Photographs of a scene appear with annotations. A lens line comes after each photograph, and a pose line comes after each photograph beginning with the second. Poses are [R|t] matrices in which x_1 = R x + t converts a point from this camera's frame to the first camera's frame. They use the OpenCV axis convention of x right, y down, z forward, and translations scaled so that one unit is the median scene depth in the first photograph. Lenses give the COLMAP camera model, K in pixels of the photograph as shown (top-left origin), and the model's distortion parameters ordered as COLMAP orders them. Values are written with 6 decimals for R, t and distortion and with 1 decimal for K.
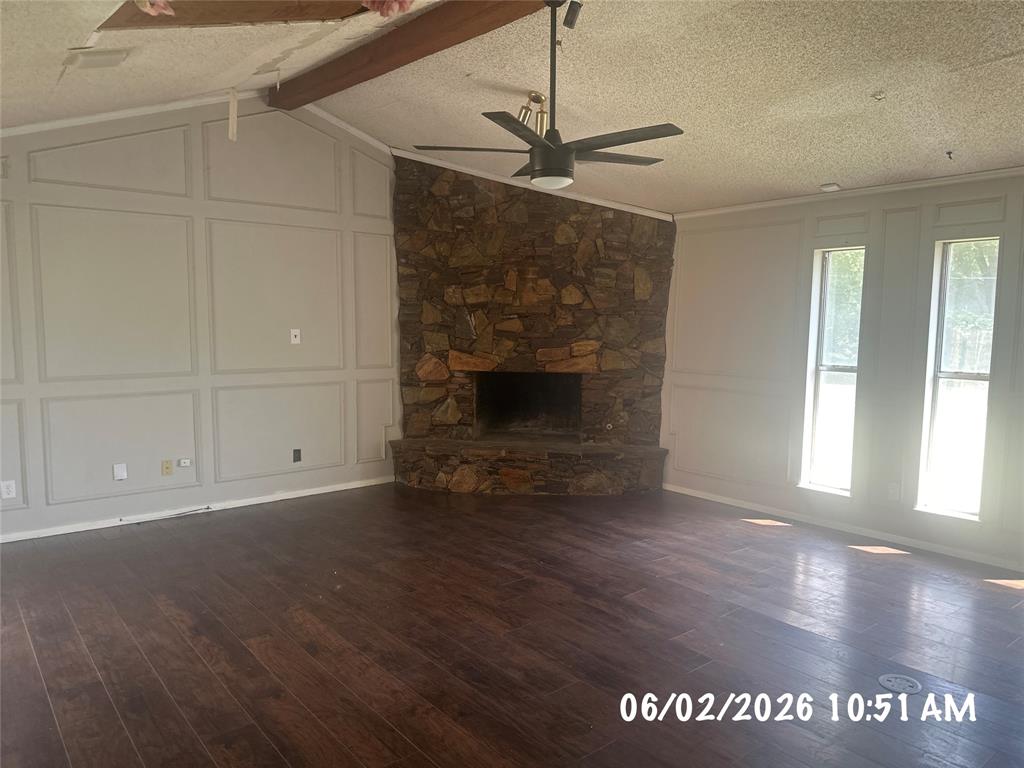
lens RADIAL K [[729.2, 0, 512.0], [0, 729.2, 384.0], [0, 0, 1]] dist [0.210341, -0.383911]
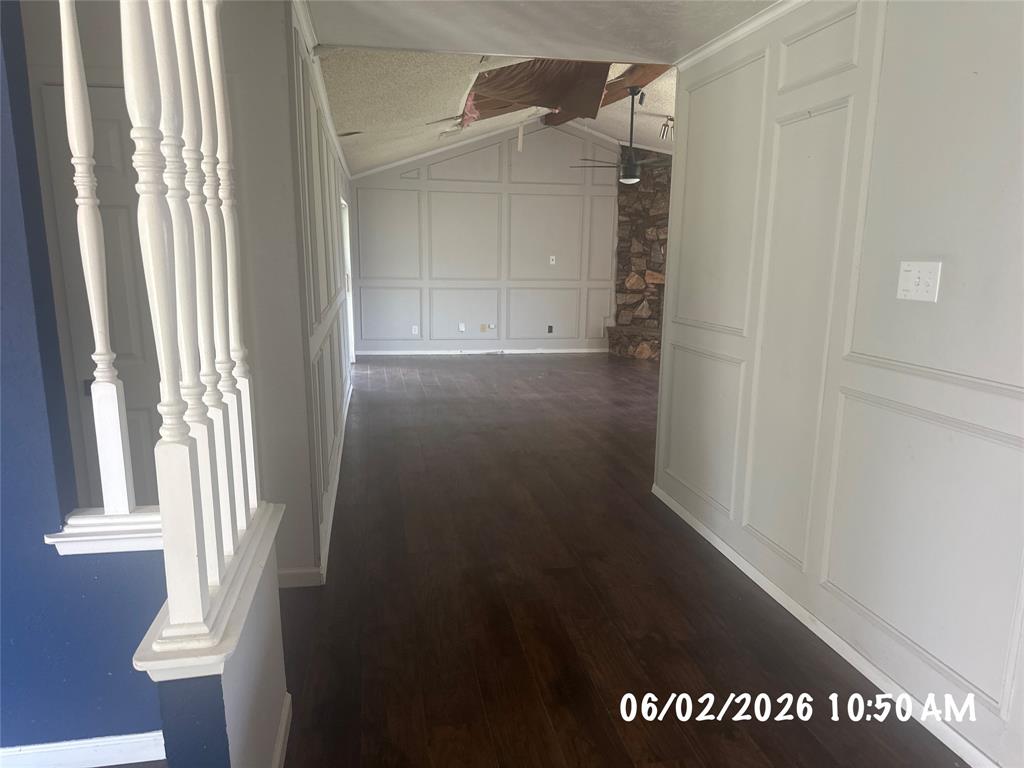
lens RADIAL K [[729.2, 0, 512.0], [0, 729.2, 384.0], [0, 0, 1]] dist [0.210341, -0.383911]
pose [[0.886296, 0.089456, -0.454397, 0.397711], [-0.050543, 0.993990, 0.097103, 0.057521], [0.460352, -0.063095, 0.885491, -0.540202]]
